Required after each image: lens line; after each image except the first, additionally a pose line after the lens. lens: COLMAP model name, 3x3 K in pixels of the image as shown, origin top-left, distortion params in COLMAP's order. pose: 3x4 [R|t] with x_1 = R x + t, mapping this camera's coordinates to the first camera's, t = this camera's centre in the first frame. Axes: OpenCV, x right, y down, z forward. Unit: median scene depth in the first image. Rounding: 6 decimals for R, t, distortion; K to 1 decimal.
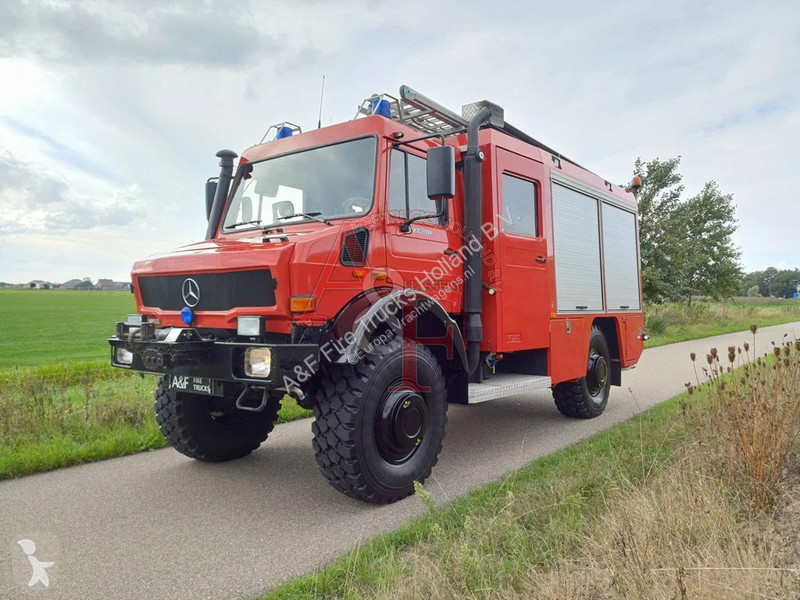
lens RADIAL K [[642.2, 0, 400.0], [0, 642.2, 300.0], [0, 0, 1]] dist [0.111863, -0.005981]
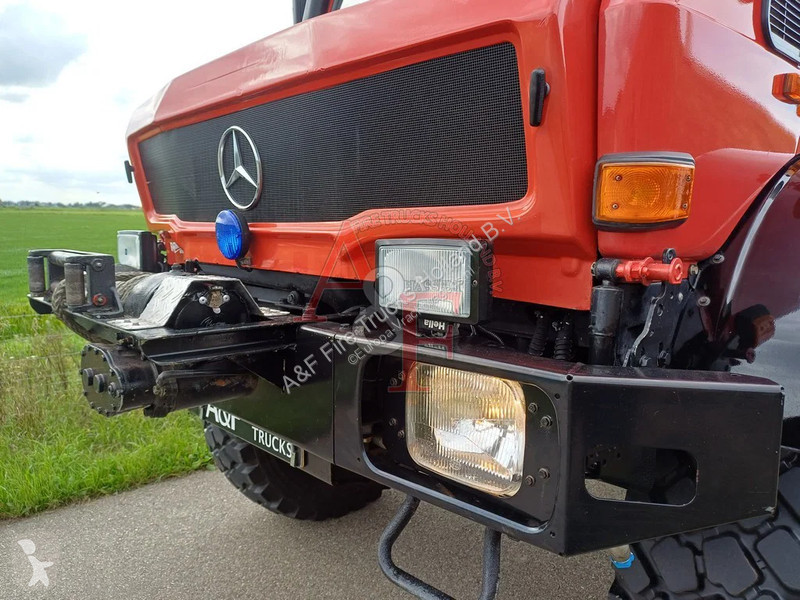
lens RADIAL K [[601.4, 0, 410.8], [0, 601.4, 300.5], [0, 0, 1]] dist [0.051083, -0.002825]
pose [[0.991592, 0.030218, -0.125828, -0.188639], [-0.014921, 0.992567, 0.120782, 0.018409], [0.128542, -0.117889, 0.984672, 0.687756]]
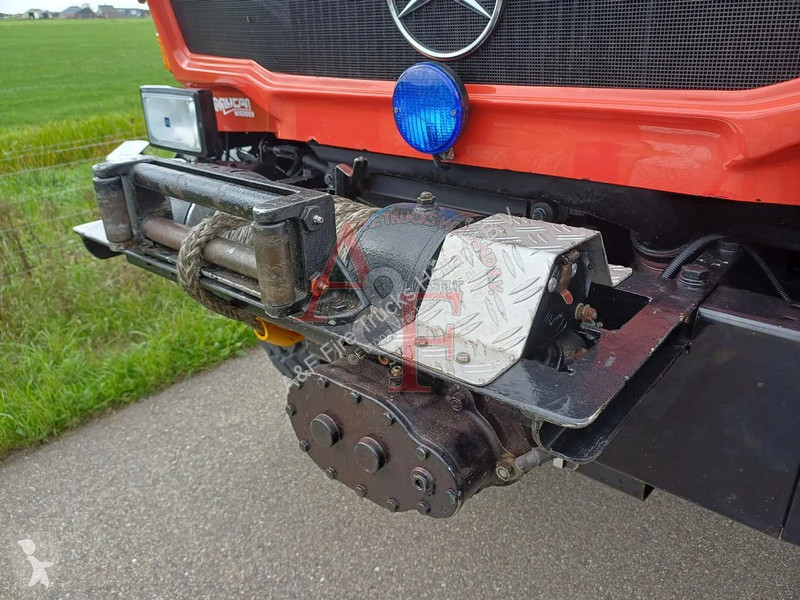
lens RADIAL K [[593.8, 0, 404.6], [0, 593.8, 275.8], [0, 0, 1]] dist [0.097155, -0.112307]
pose [[0.999771, -0.018852, -0.010081, -0.335386], [0.021280, 0.922849, 0.384574, 0.000149], [0.002053, -0.384701, 0.923039, 0.810452]]
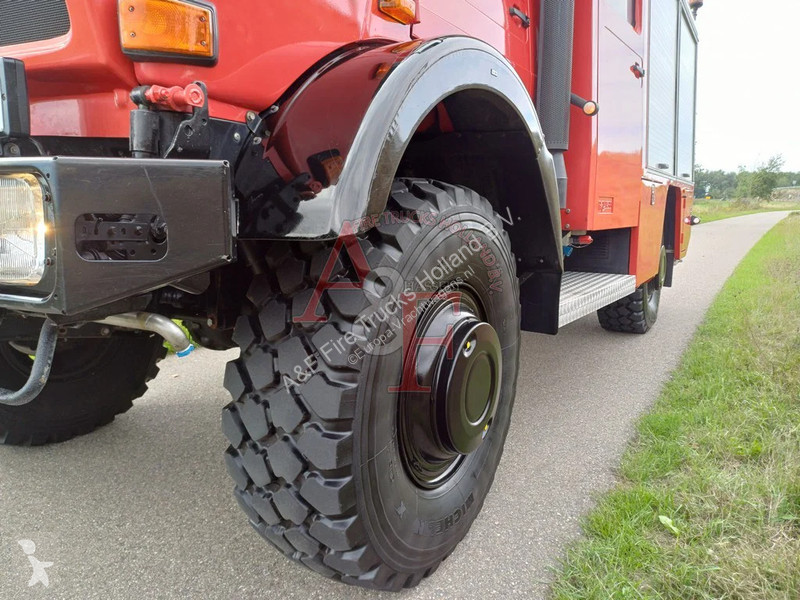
lens RADIAL K [[601.4, 0, 410.8], [0, 601.4, 300.5], [0, 0, 1]] dist [0.051083, -0.002825]
pose [[0.989231, -0.012753, 0.145807, -0.077528], [-0.010441, 0.987510, 0.157213, 0.073631], [-0.145991, -0.157042, 0.976742, 0.635581]]
